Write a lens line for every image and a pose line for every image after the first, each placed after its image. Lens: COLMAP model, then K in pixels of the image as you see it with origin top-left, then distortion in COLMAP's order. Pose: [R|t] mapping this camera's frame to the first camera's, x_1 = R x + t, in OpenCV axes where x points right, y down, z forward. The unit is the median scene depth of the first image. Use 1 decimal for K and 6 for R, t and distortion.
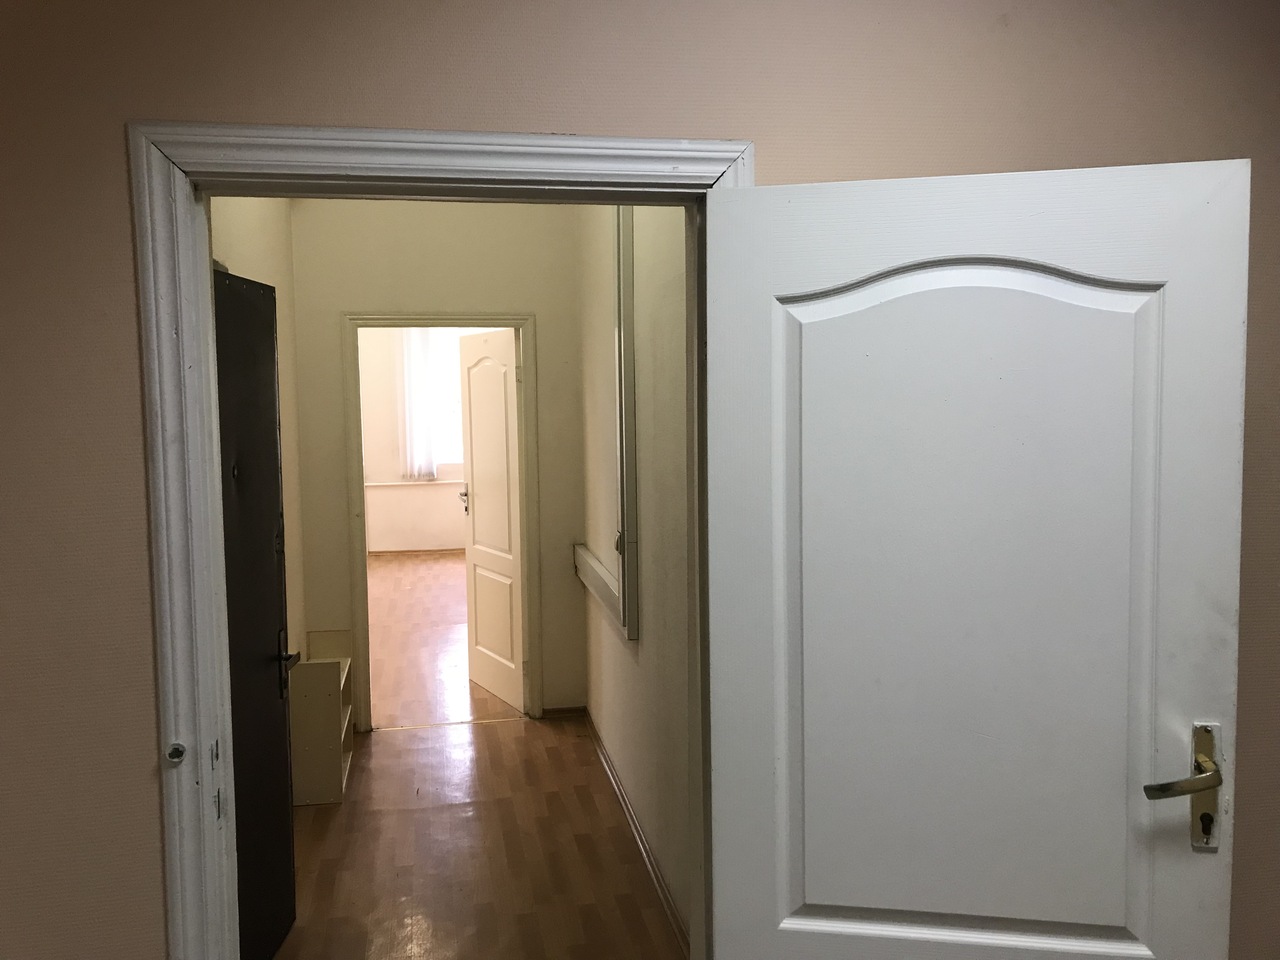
lens RADIAL K [[1078.3, 0, 633.5], [0, 1078.3, 476.4], [0, 0, 1]] dist [0.107832, -0.001503]
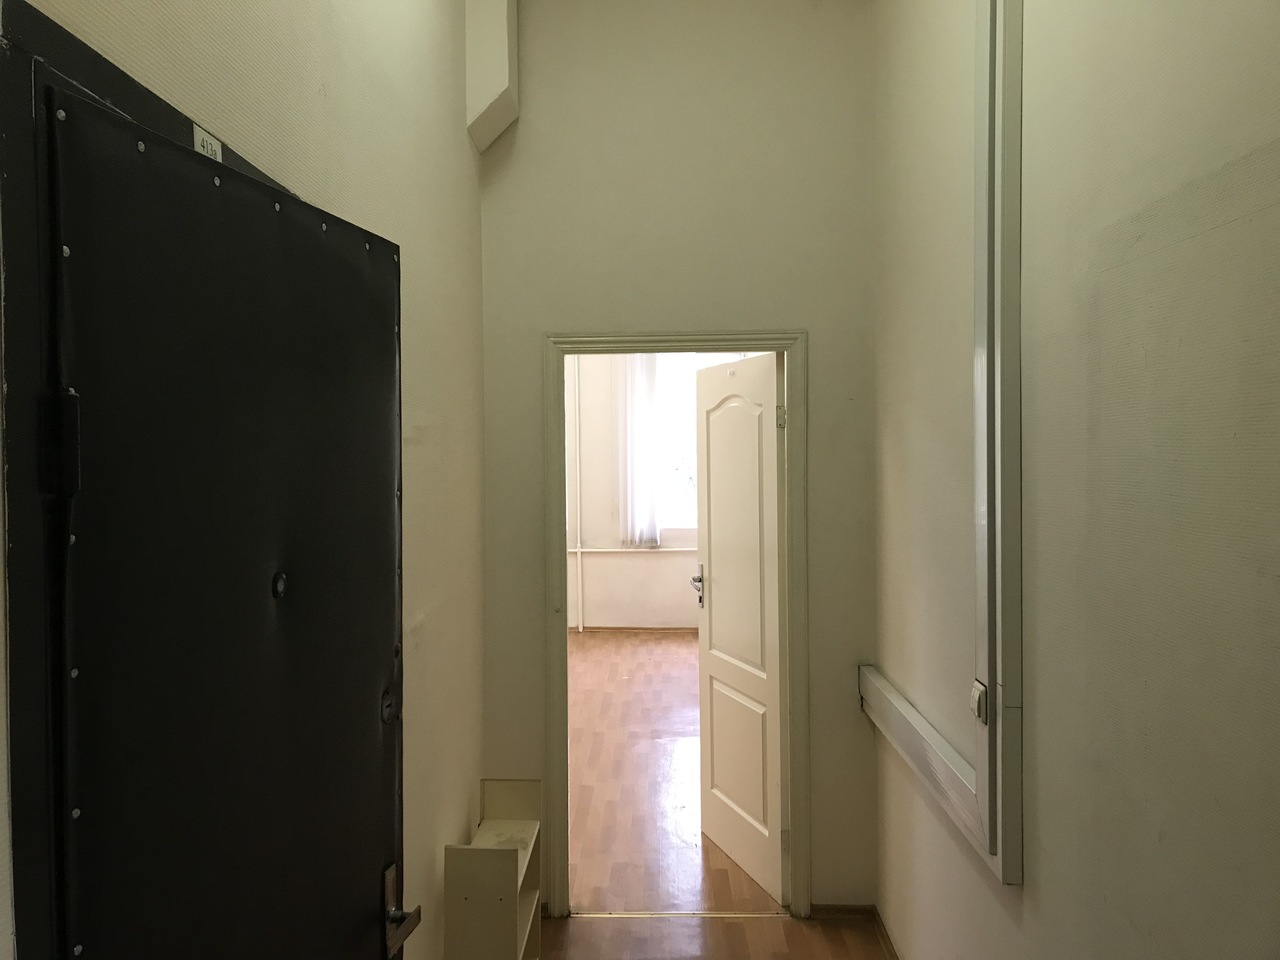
lens RADIAL K [[1078.3, 0, 633.5], [0, 1078.3, 476.4], [0, 0, 1]] dist [0.107832, -0.001503]
pose [[0.979385, 0.010567, -0.201725, -0.056456], [-0.021562, 0.998394, -0.052386, -0.016298], [0.200847, 0.055655, 0.978040, 0.285996]]
